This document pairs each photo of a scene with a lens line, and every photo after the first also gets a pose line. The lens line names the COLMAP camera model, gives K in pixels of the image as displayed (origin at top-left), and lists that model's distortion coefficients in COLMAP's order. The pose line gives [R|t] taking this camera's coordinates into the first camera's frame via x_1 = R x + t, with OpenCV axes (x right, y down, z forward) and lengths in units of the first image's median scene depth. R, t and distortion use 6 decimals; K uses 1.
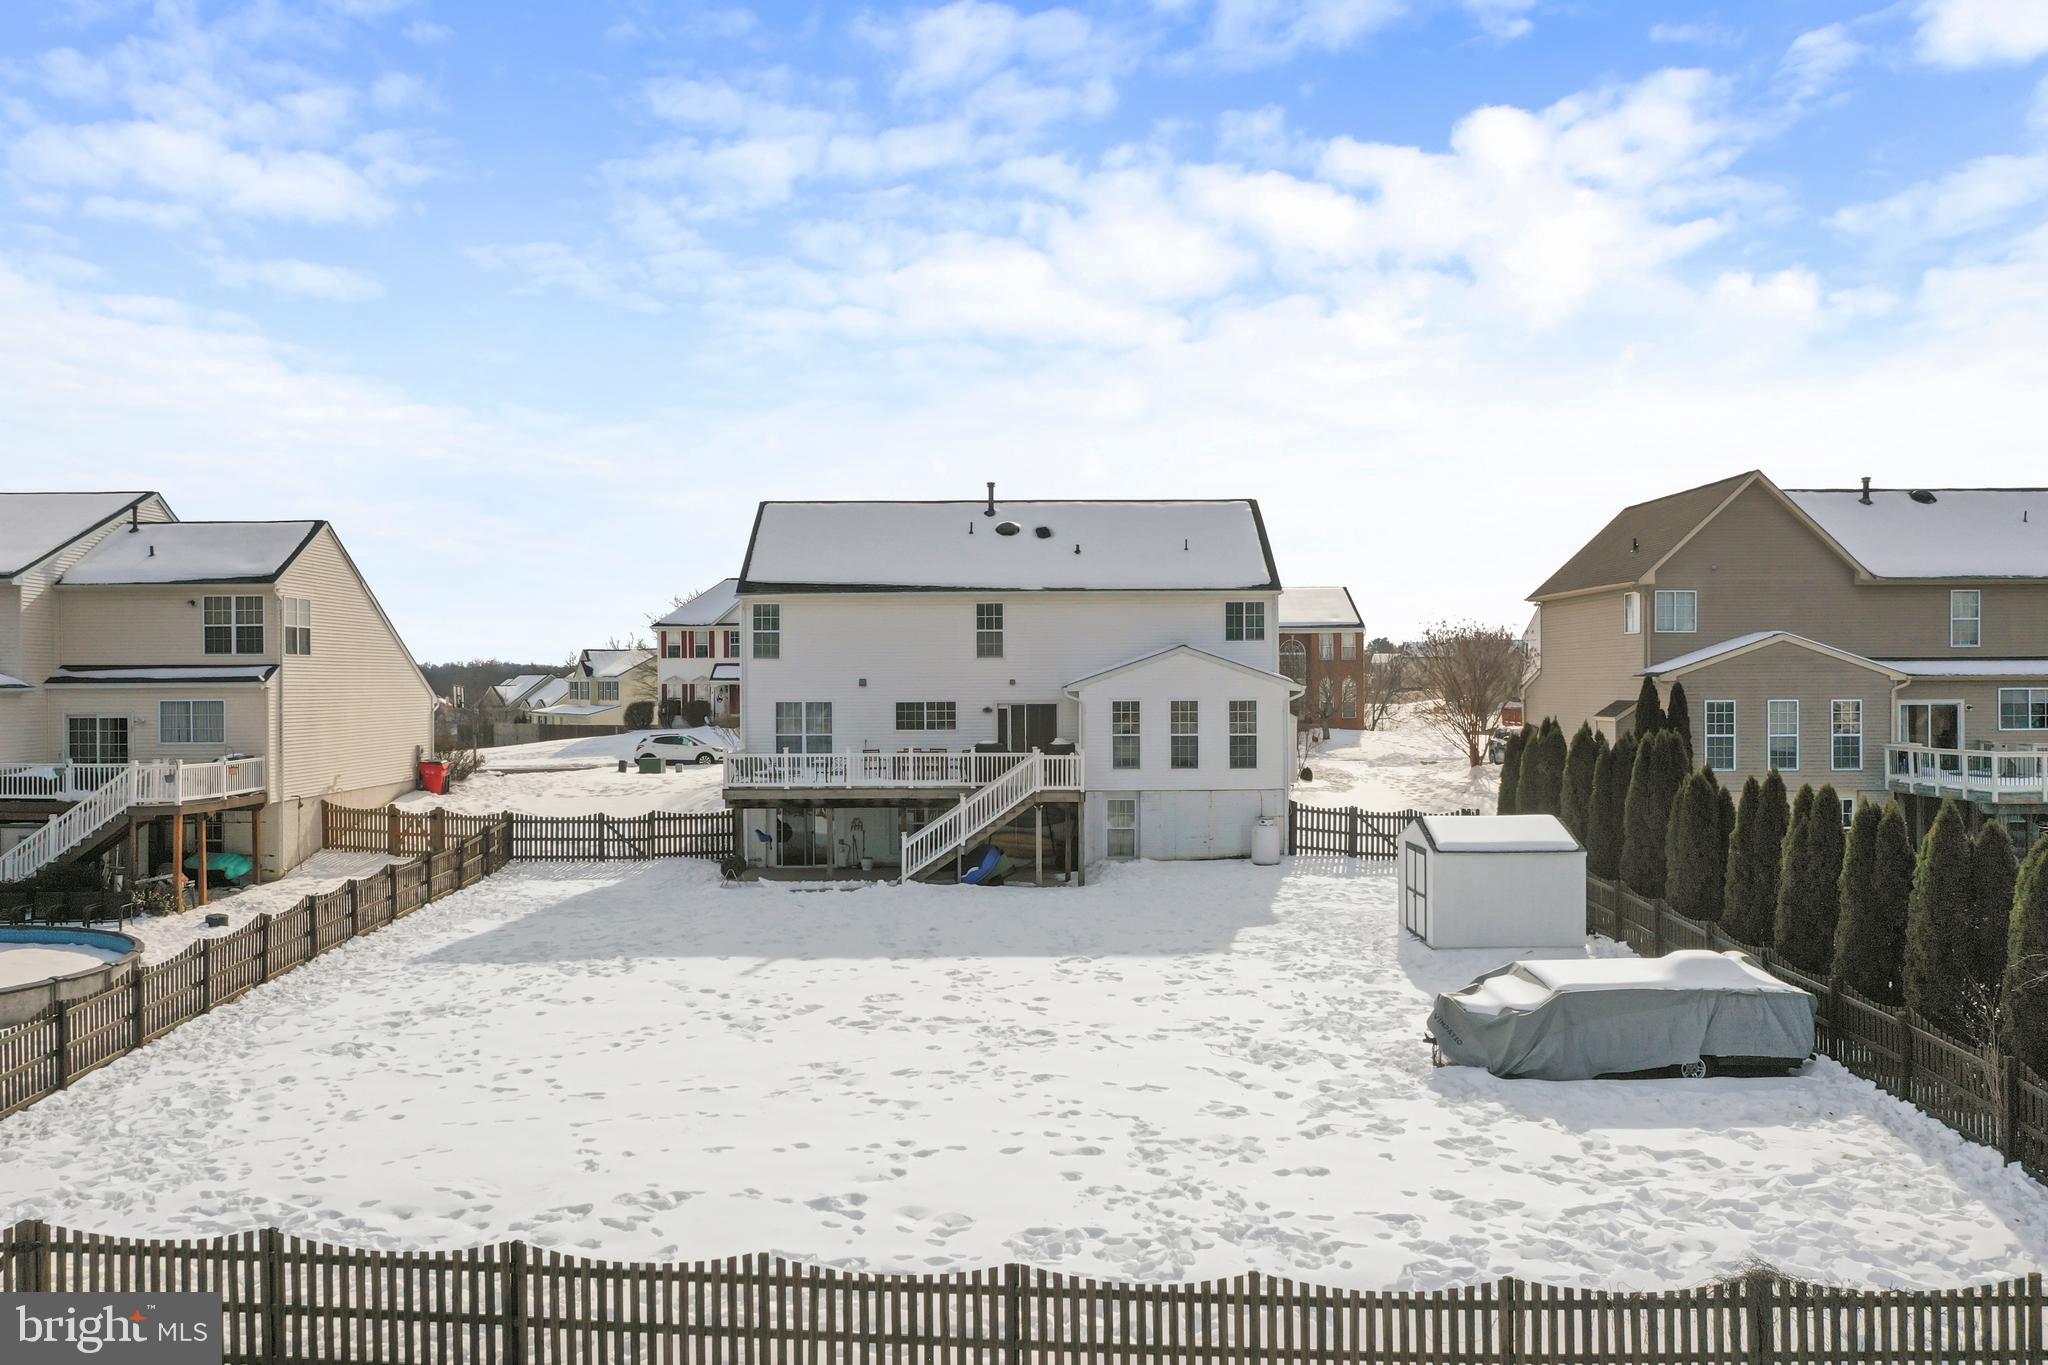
lens RADIAL K [[1621.0, 0, 1024.0], [0, 1621.0, 682.5], [0, 0, 1]] dist [-0.015220, -0.005268]
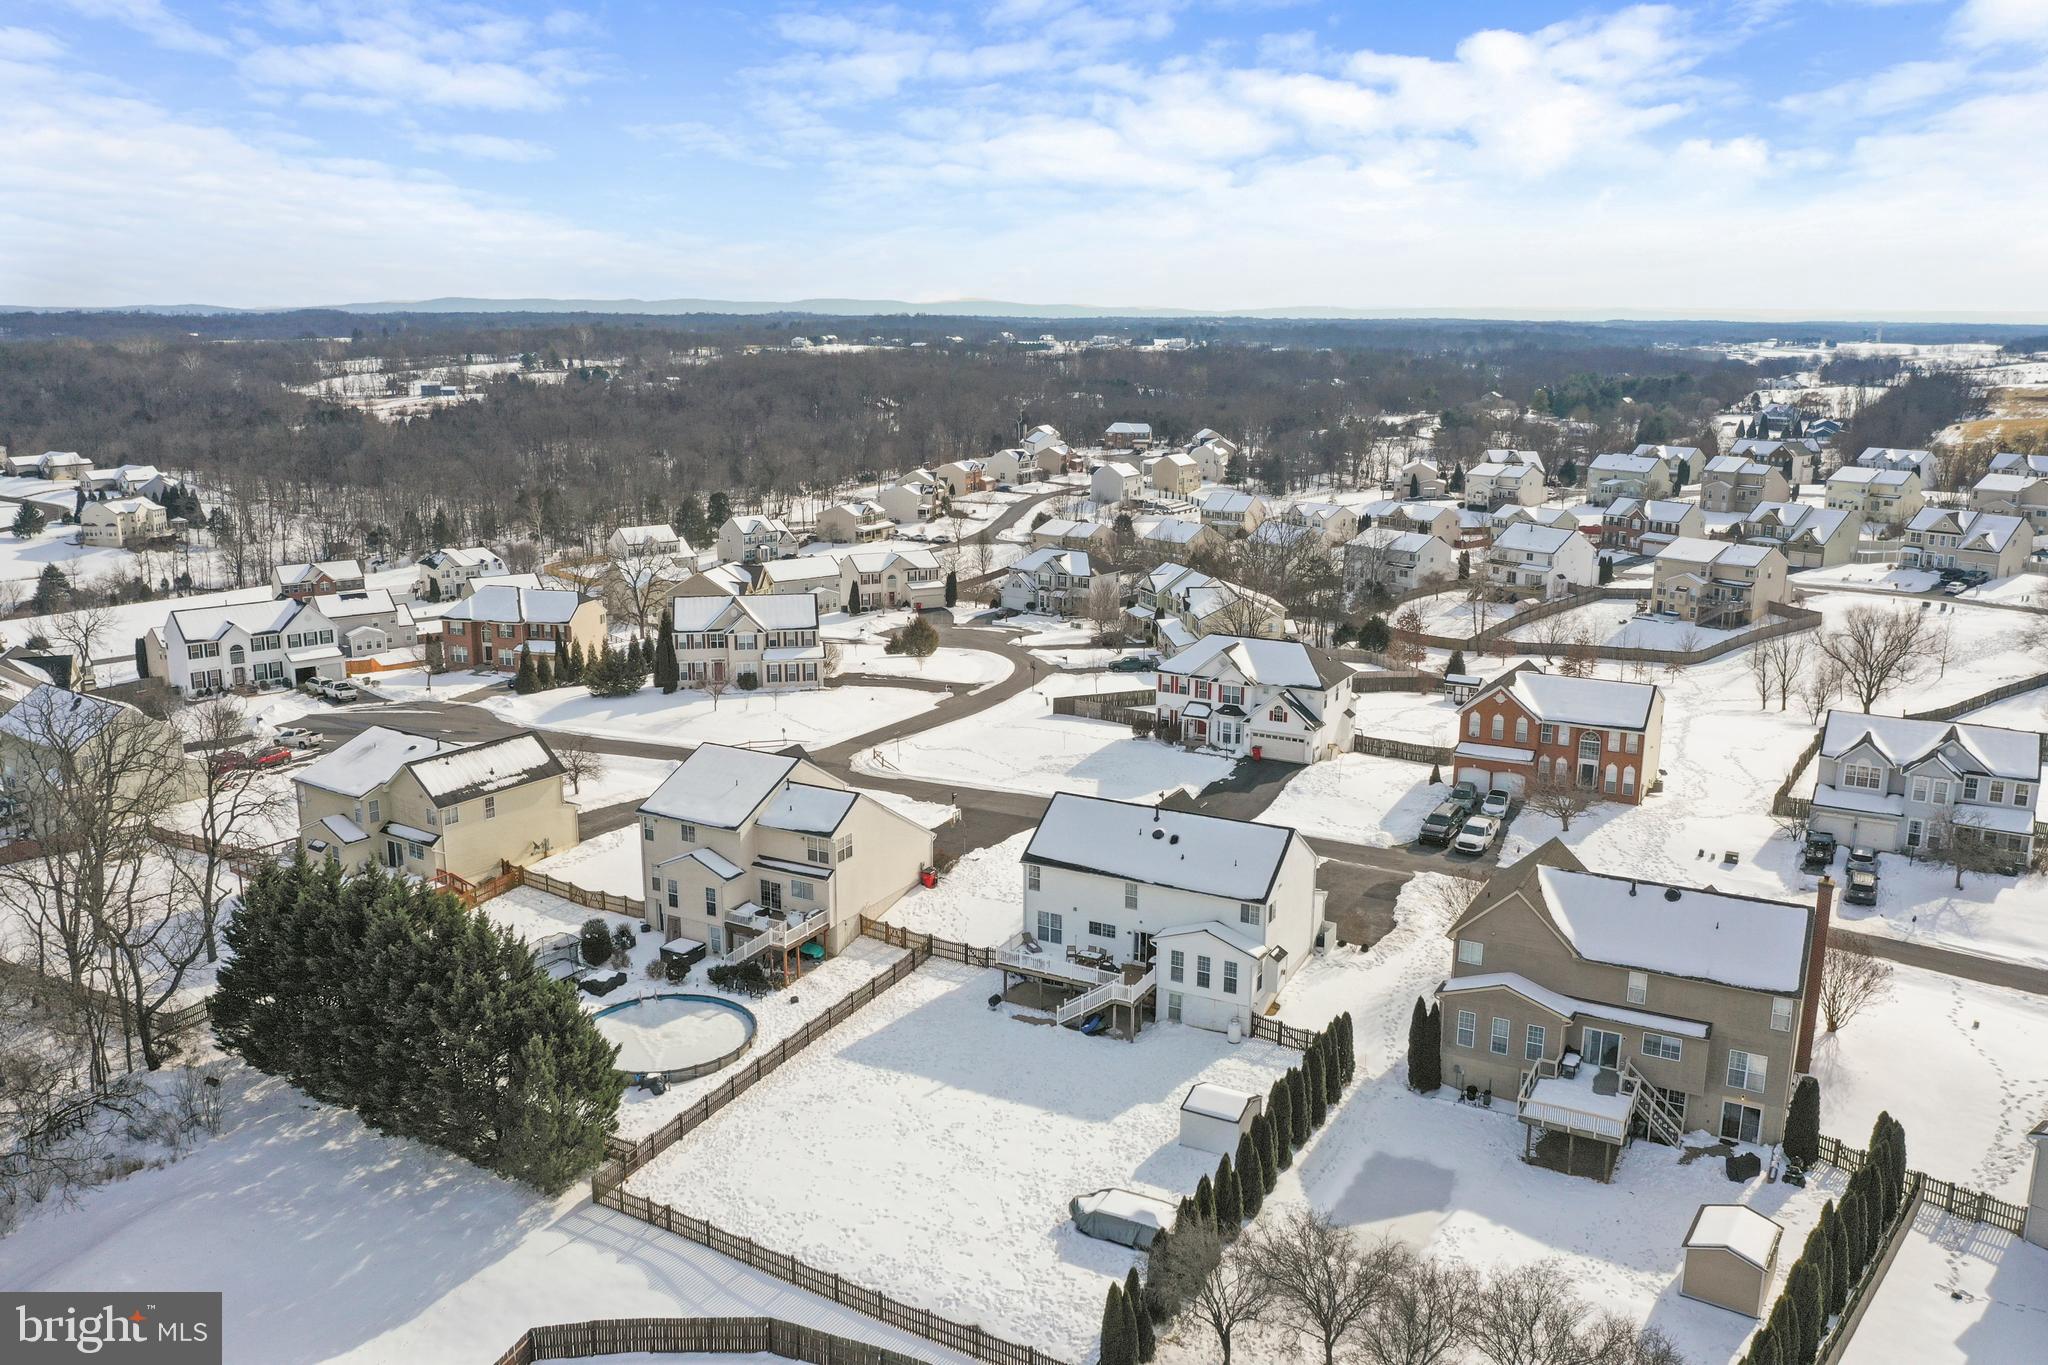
lens RADIAL K [[1621.0, 0, 1024.0], [0, 1621.0, 682.5], [0, 0, 1]] dist [-0.015220, -0.005268]
pose [[0.875634, 0.114545, -0.469196, 0.814972], [-0.008653, 0.975034, 0.221888, -0.772517], [0.482898, -0.190233, 0.854764, -0.782582]]
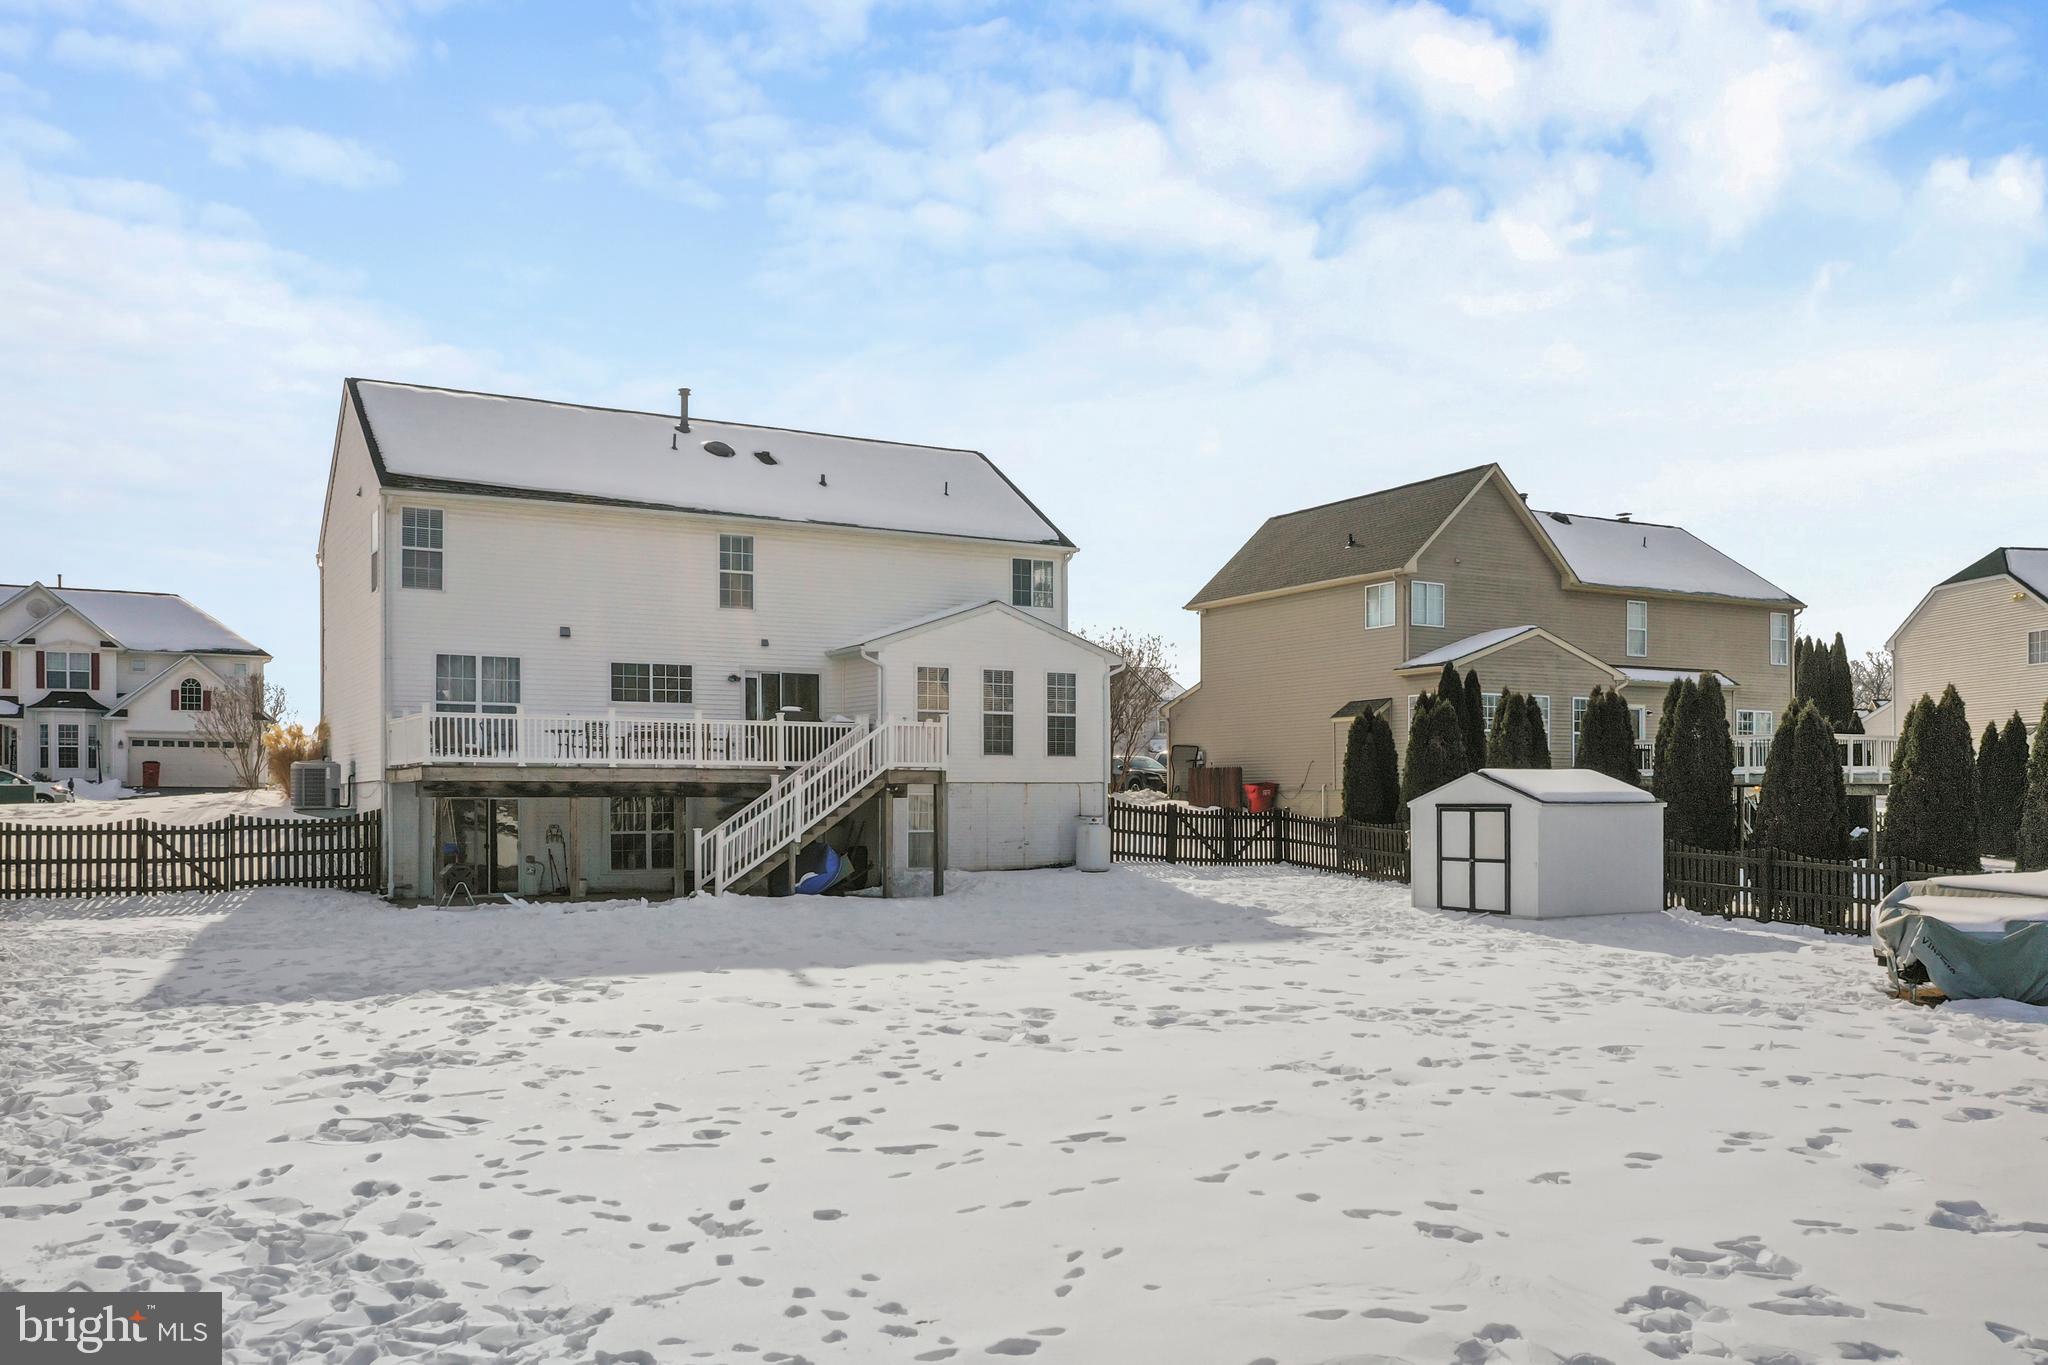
lens RADIAL K [[1637.4, 0, 1027.4], [0, 1637.4, 799.7], [0, 0, 1]] dist [-0.012503, -0.004161]
pose [[0.867712, 0.004292, 0.497049, -0.288555], [-0.001741, 0.999983, -0.005596, 0.079333], [-0.497064, 0.003991, 0.867705, 0.293313]]
